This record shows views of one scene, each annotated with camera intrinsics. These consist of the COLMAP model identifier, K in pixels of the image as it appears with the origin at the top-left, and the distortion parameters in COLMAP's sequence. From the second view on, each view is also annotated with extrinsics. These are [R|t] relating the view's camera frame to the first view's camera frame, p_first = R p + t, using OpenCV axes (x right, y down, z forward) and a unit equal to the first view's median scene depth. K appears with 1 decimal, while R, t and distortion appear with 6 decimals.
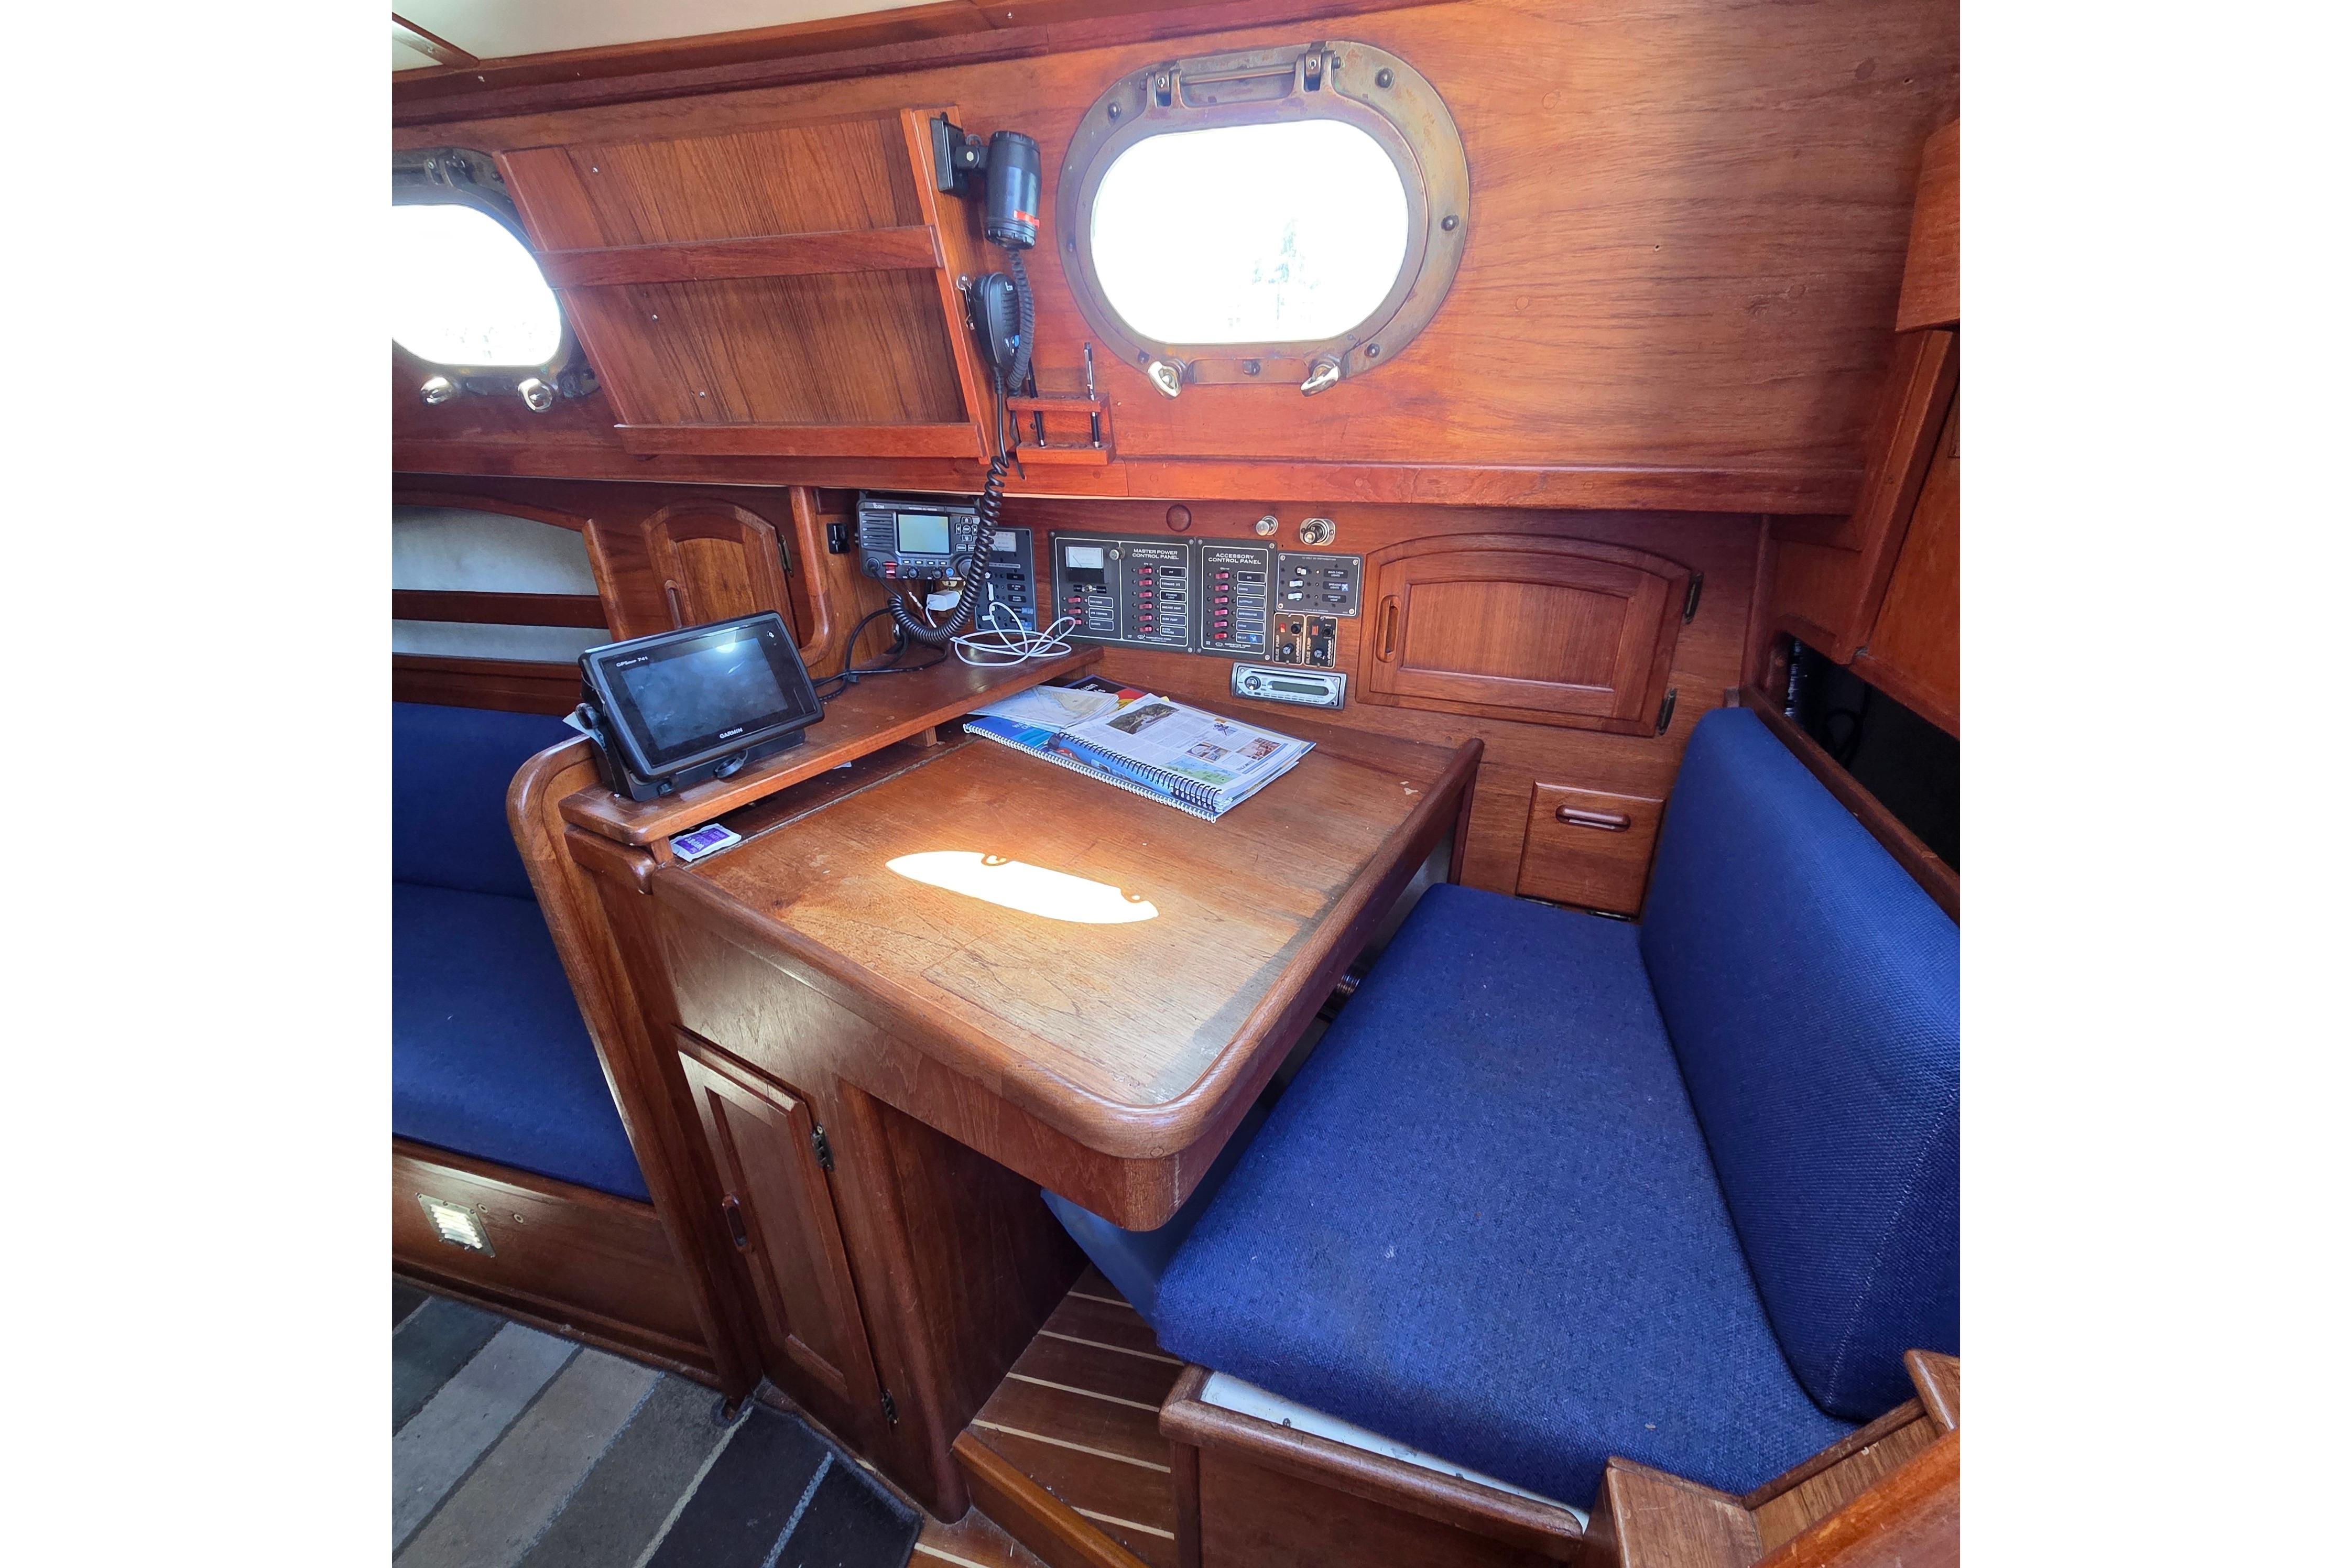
lens RADIAL K [[854.2, 0, 1188.2], [0, 854.2, 779.4], [0, 0, 1]] dist [0.000057, 0.000406]
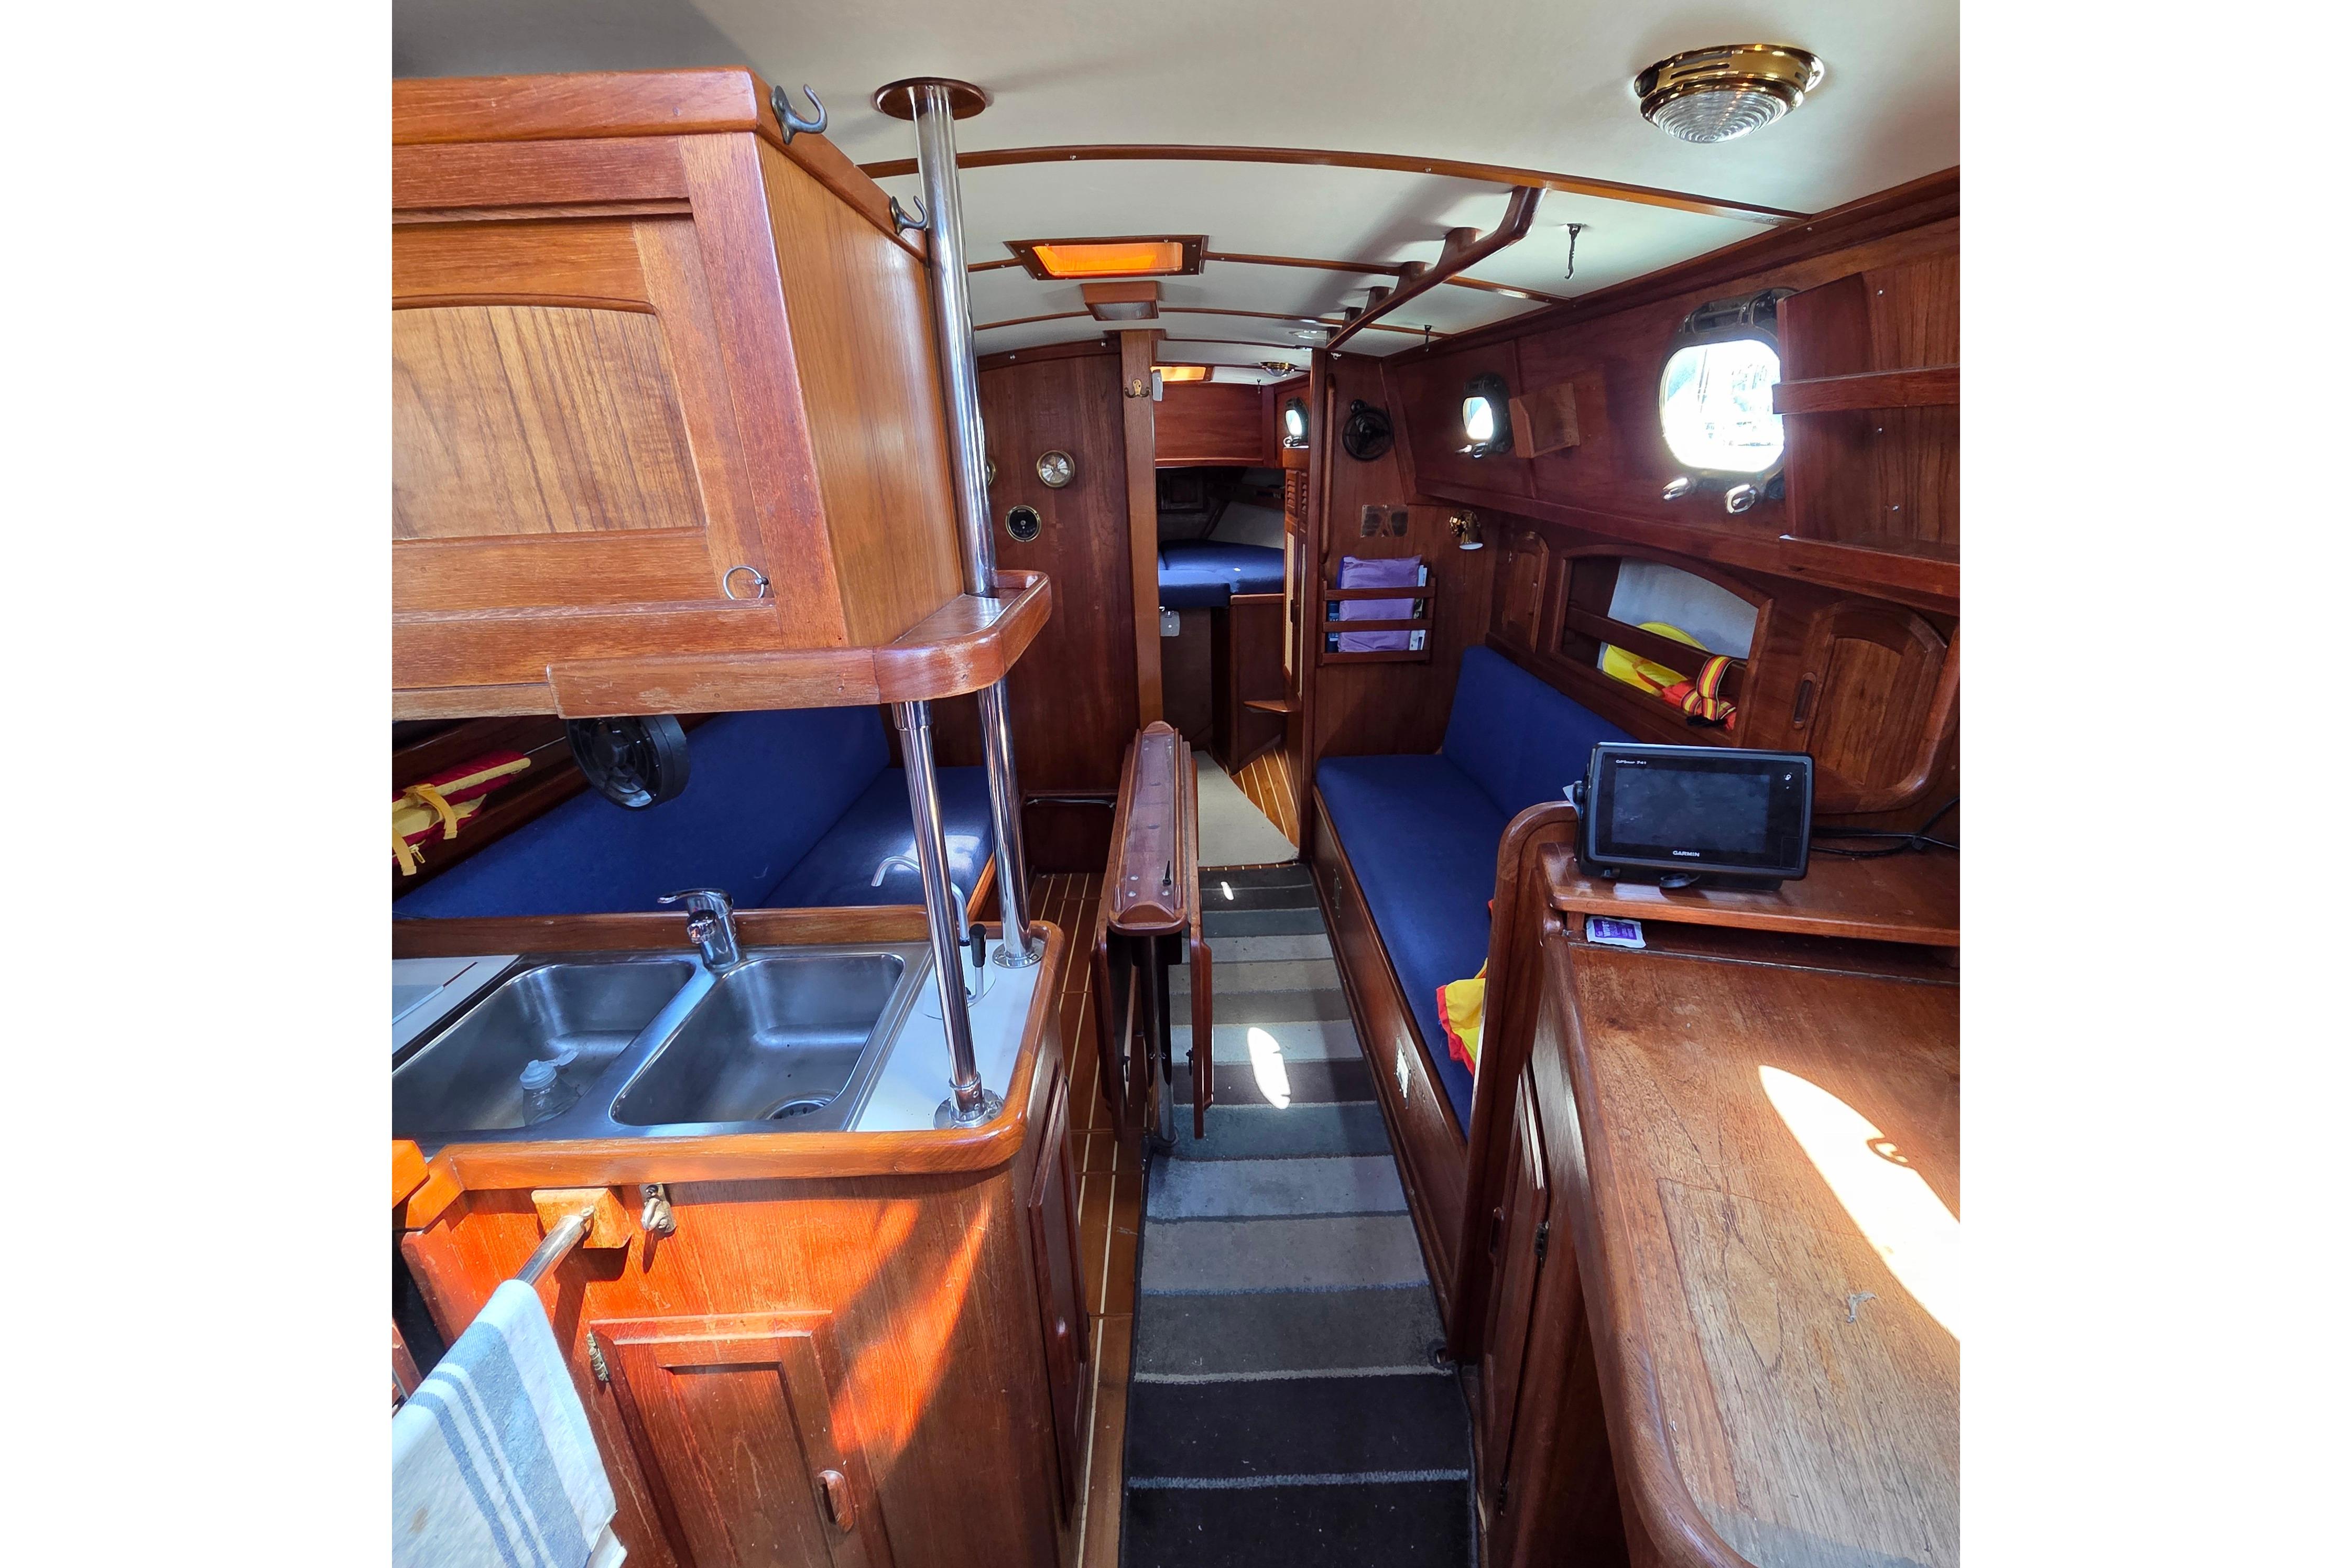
lens RADIAL K [[854.2, 0, 1179.7], [0, 854.2, 782.2], [0, 0, 1]] dist [0.000057, 0.000406]
pose [[0.267695, 0.351891, -0.896946, 0.181218], [-0.364965, 0.898585, 0.243610, -0.154972], [0.891706, 0.262141, 0.368975, 0.064224]]
